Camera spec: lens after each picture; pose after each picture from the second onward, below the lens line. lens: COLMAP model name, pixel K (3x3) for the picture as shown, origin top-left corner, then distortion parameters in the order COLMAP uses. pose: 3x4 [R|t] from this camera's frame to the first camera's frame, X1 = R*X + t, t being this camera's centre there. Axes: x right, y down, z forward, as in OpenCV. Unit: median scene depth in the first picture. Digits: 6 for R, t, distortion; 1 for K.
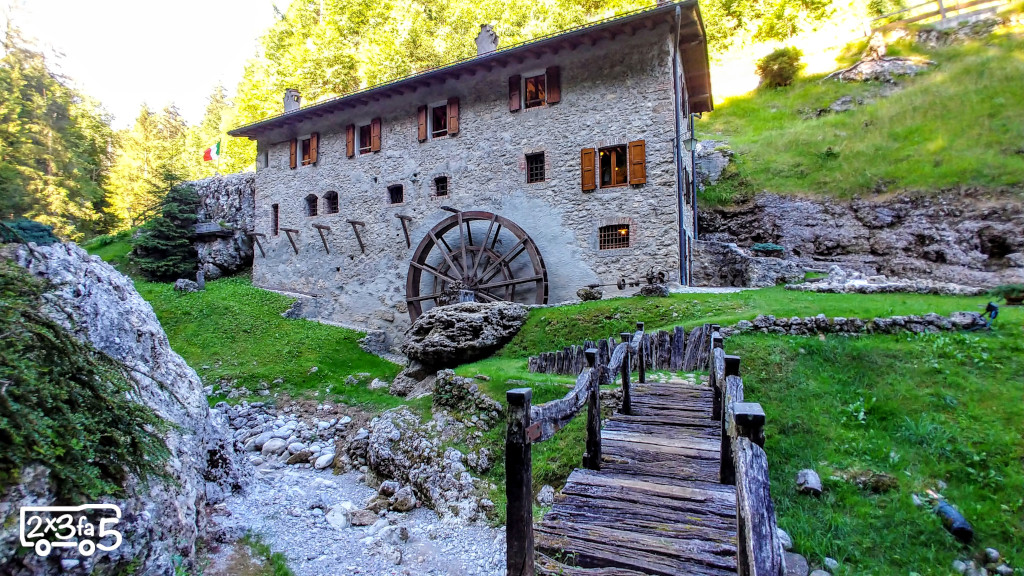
lens RADIAL K [[460.1, 0, 507.6], [0, 460.1, 288.1], [0, 0, 1]] dist [-0.020167, 0.000155]
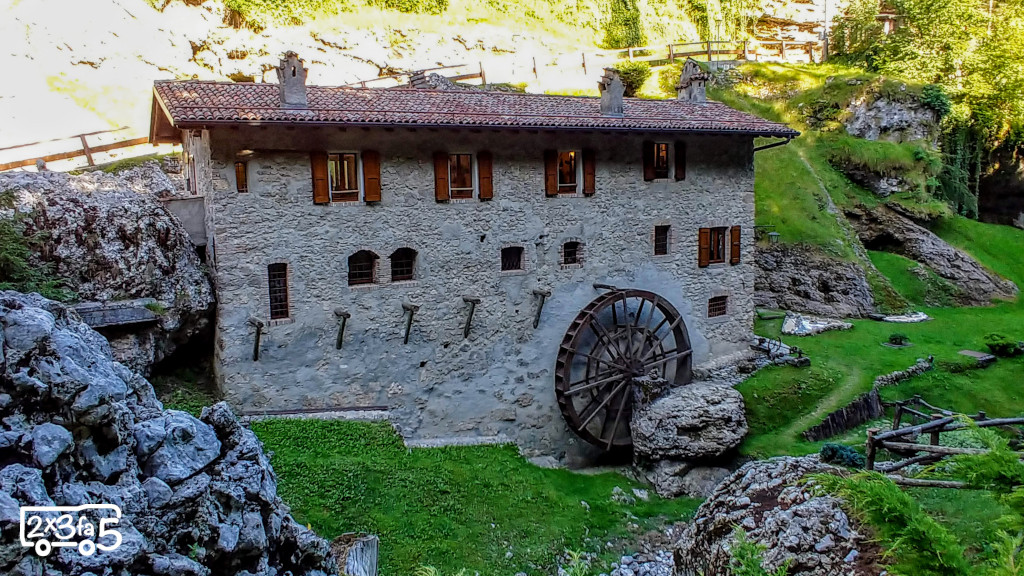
lens RADIAL K [[774.3, 0, 514.3], [0, 774.3, 281.3], [0, 0, 1]] dist [-0.023578, -0.005725]
pose [[0.559524, -0.107364, 0.821831, -1.334038], [-0.014595, 0.990144, 0.139289, -0.354011], [-0.828686, -0.089930, 0.552442, 0.284012]]
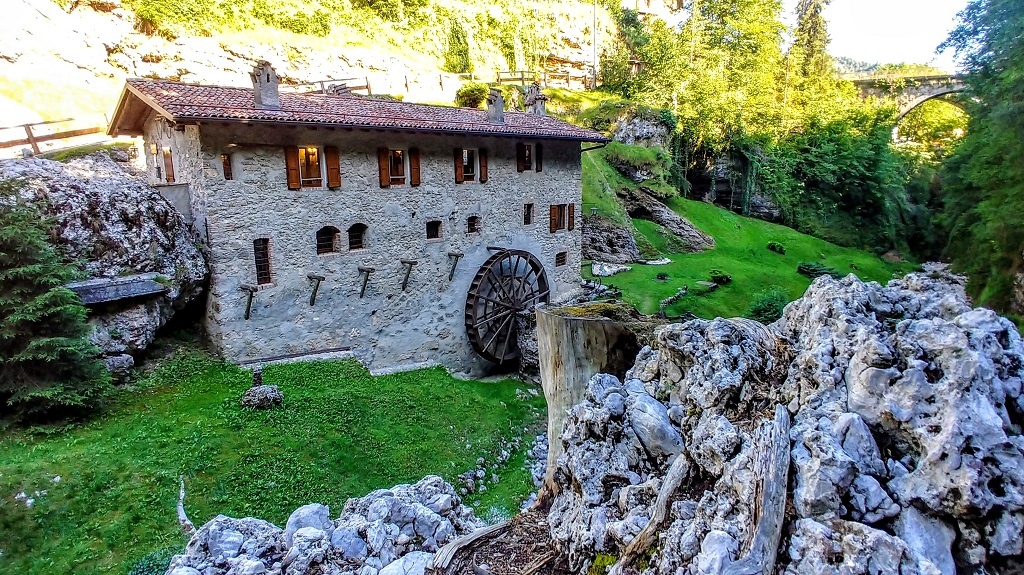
lens RADIAL K [[549.7, 0, 513.0], [0, 549.7, 281.7], [0, 0, 1]] dist [-0.027308, 0.007003]
pose [[0.281269, -0.188926, 0.940848, -1.398931], [-0.029002, 0.978307, 0.205119, -0.354901], [-0.959191, -0.084980, 0.269688, 0.497104]]
